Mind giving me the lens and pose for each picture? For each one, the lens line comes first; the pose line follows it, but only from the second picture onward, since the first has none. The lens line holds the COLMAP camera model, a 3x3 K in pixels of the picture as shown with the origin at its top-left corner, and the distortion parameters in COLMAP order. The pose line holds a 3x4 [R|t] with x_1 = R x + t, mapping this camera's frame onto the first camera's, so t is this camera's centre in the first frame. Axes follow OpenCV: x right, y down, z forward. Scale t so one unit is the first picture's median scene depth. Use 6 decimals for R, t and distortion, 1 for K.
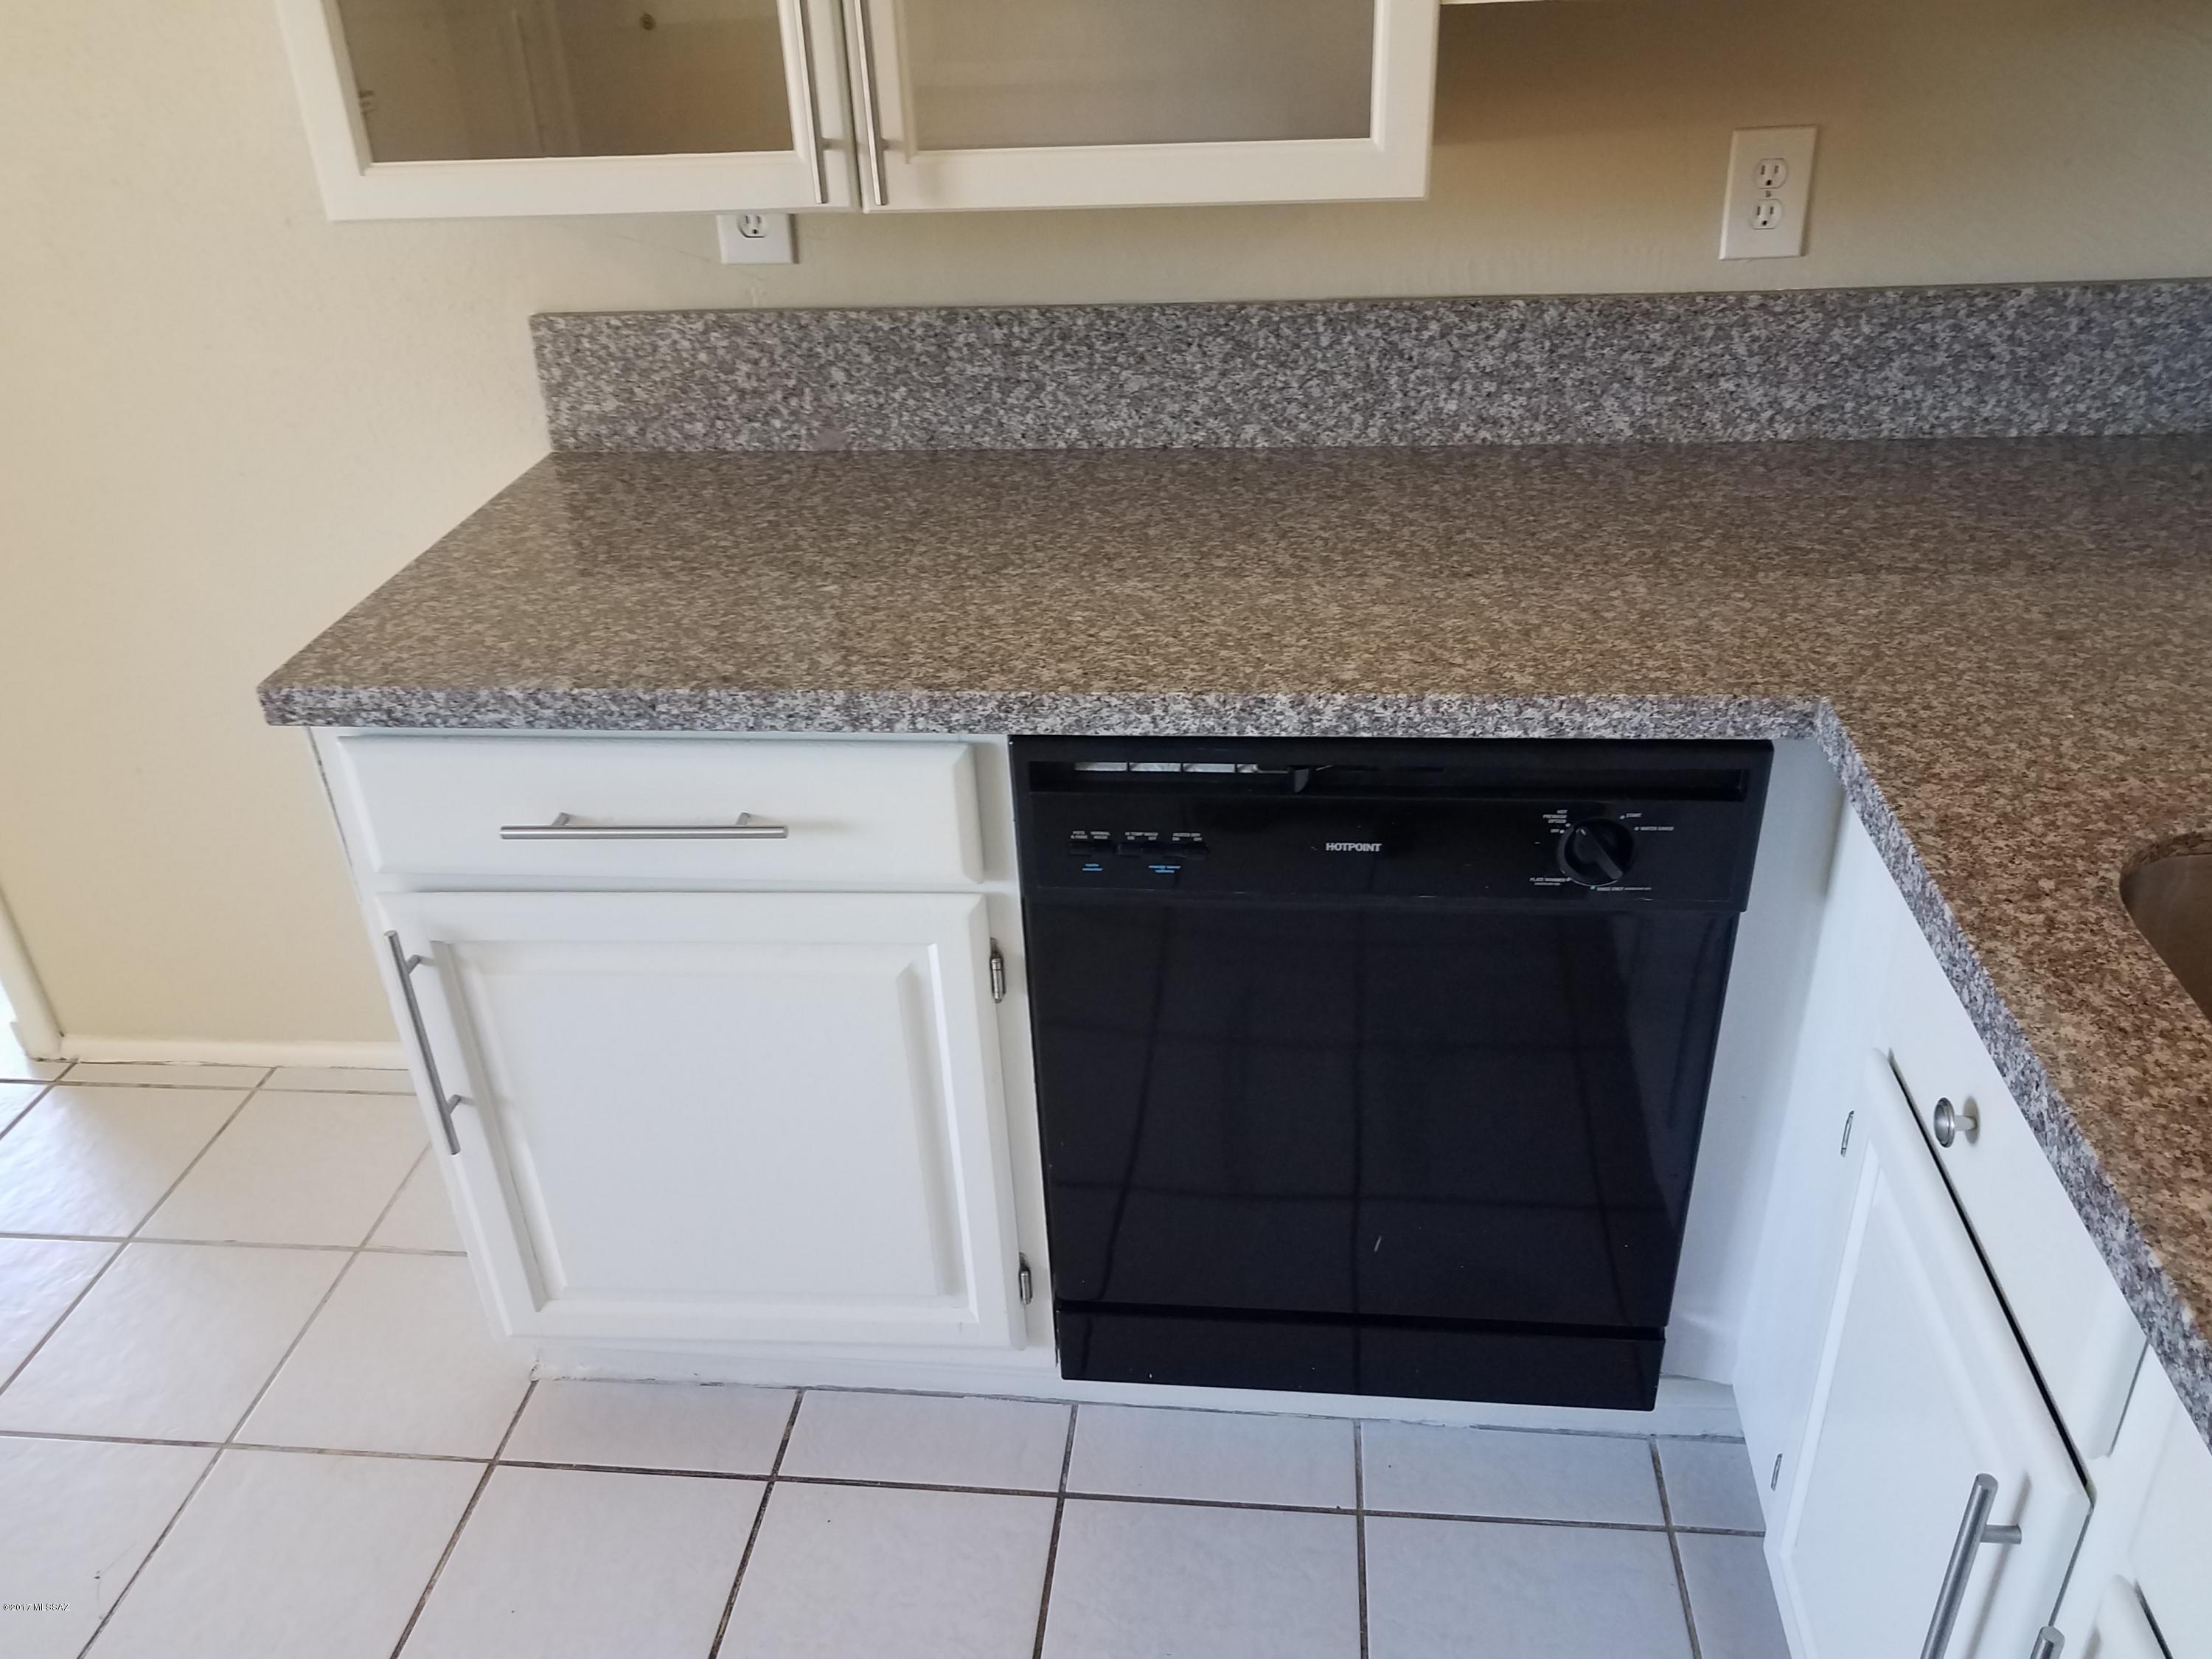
lens RADIAL K [[1722.4, 0, 1106.0], [0, 1722.4, 829.5], [0, 0, 1]] dist [-0.005905, 0.005856]
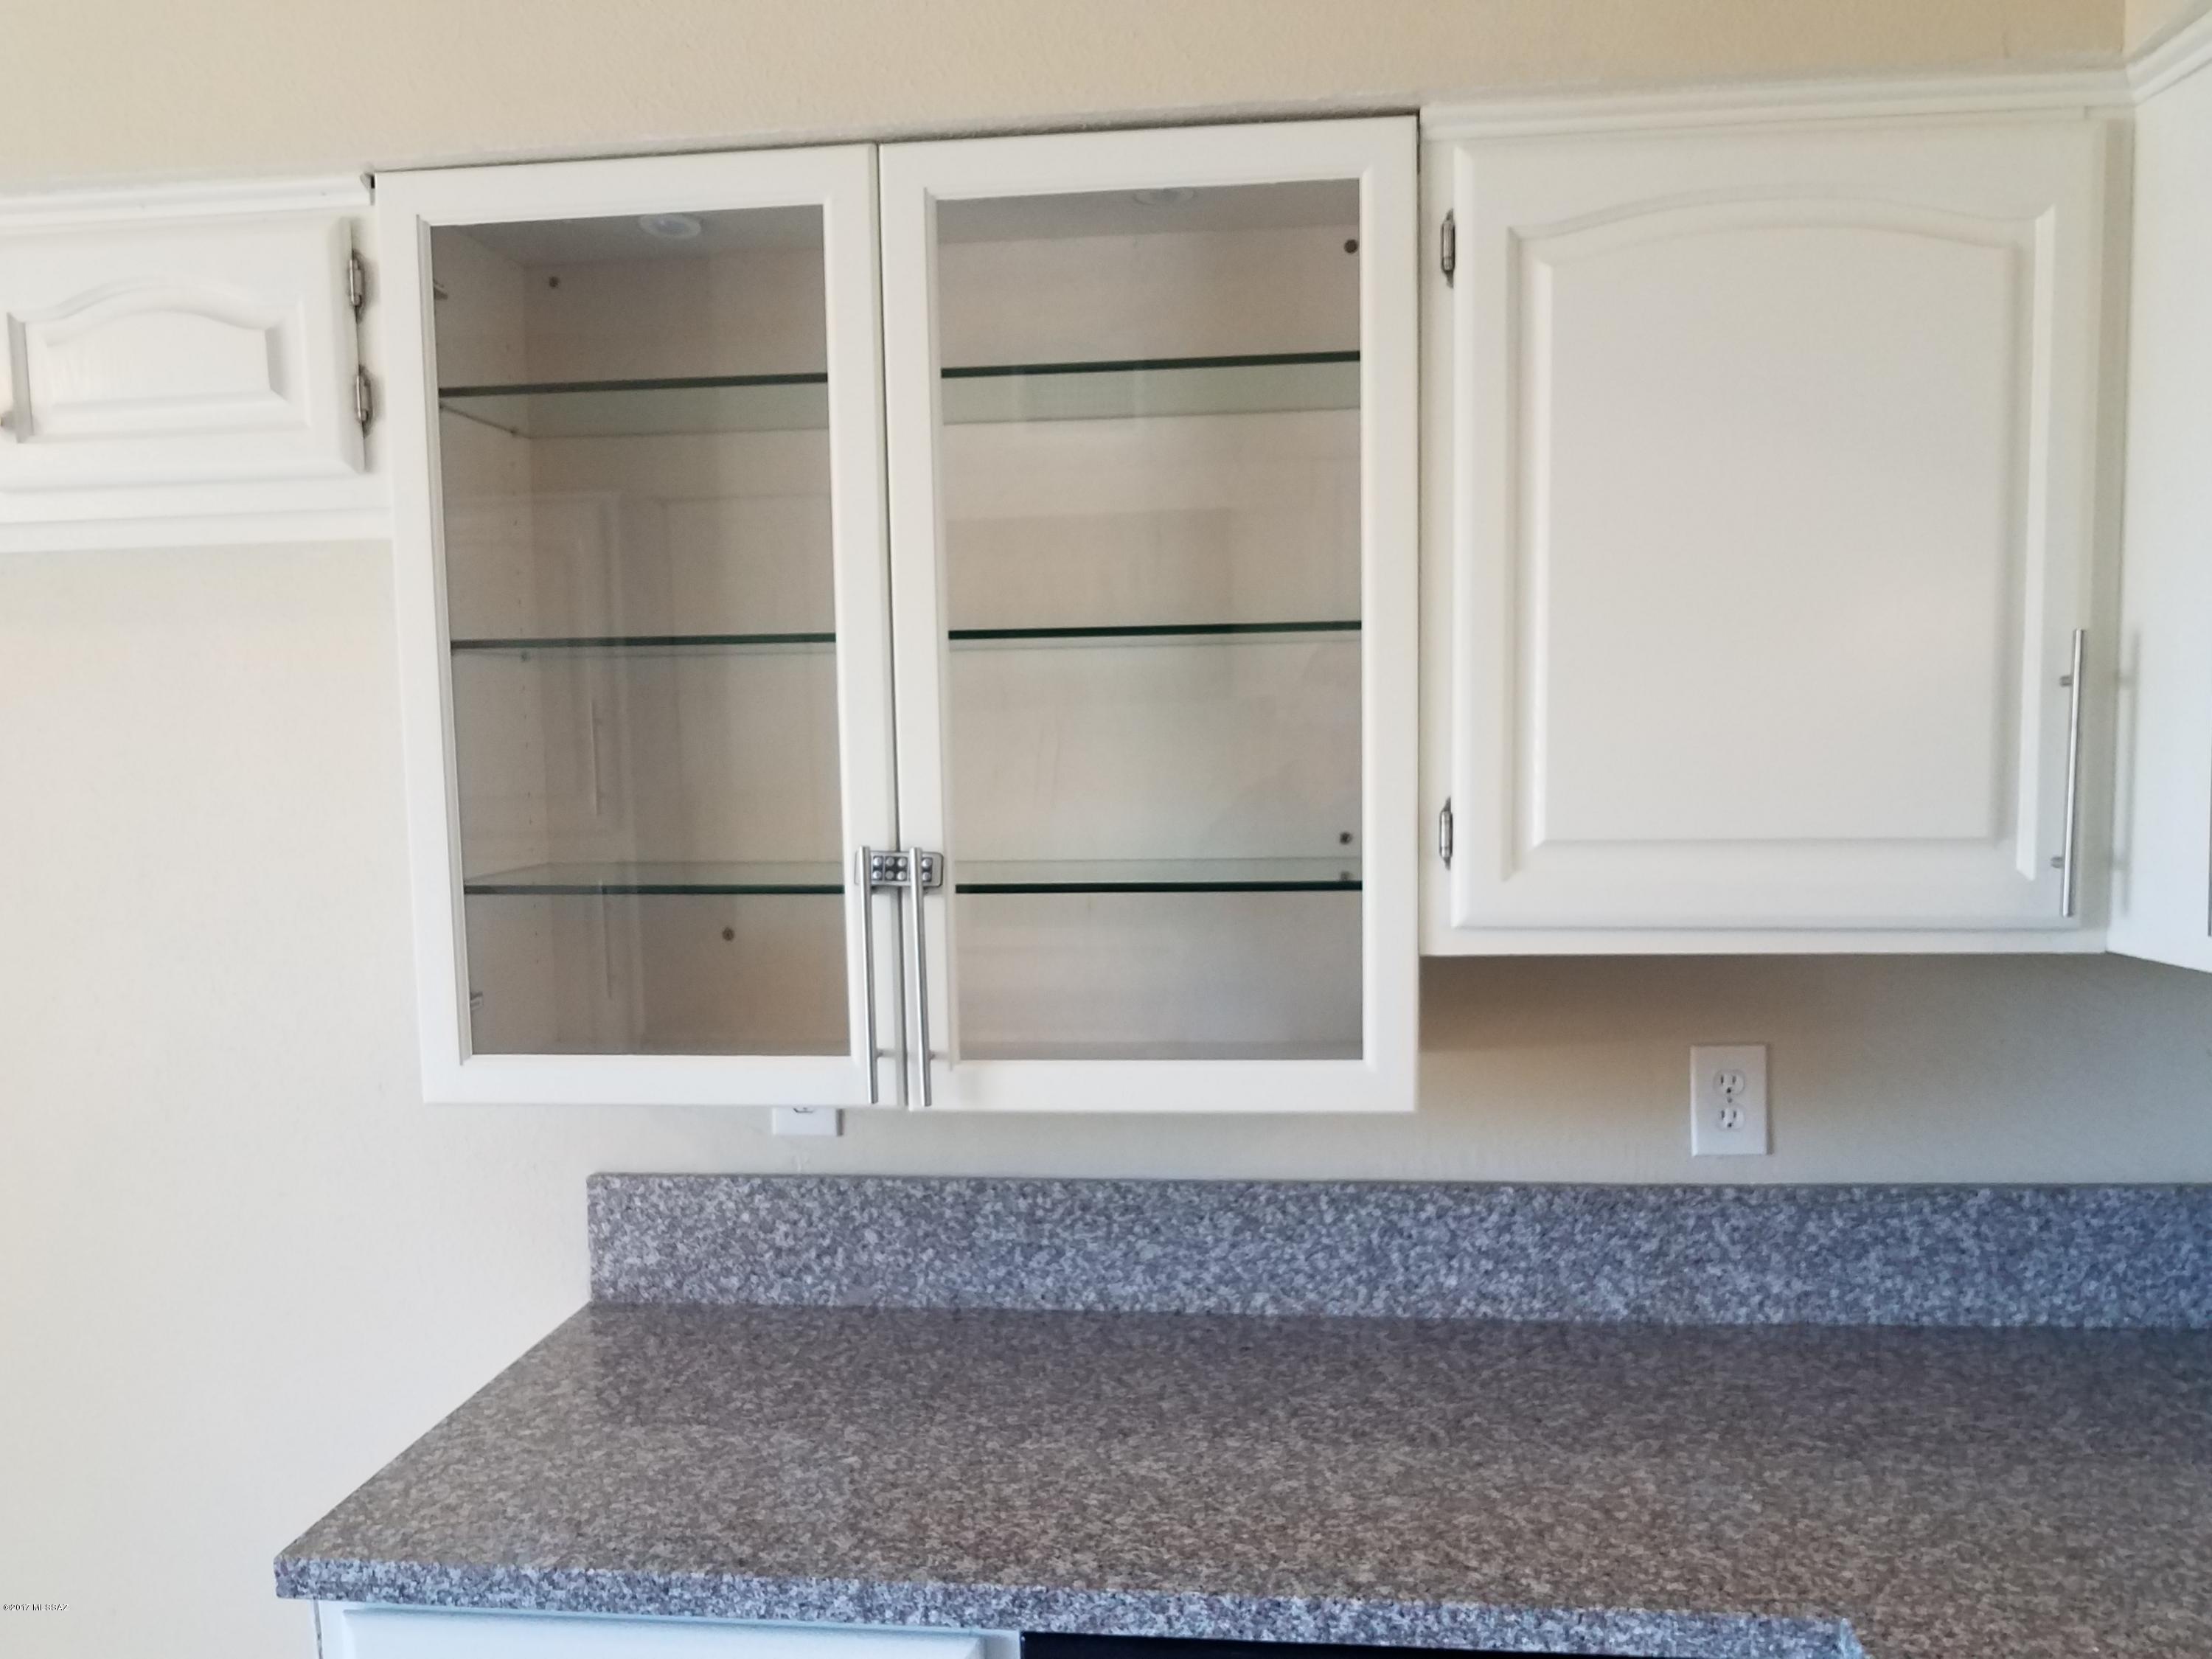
lens RADIAL K [[1760.3, 0, 1082.4], [0, 1760.3, 830.0], [0, 0, 1]] dist [0.030350, -0.059106]
pose [[0.999697, 0.016111, -0.018629, -0.009512], [-0.022276, 0.914109, -0.404857, -0.061138], [0.010506, 0.405149, 0.914190, -0.104781]]
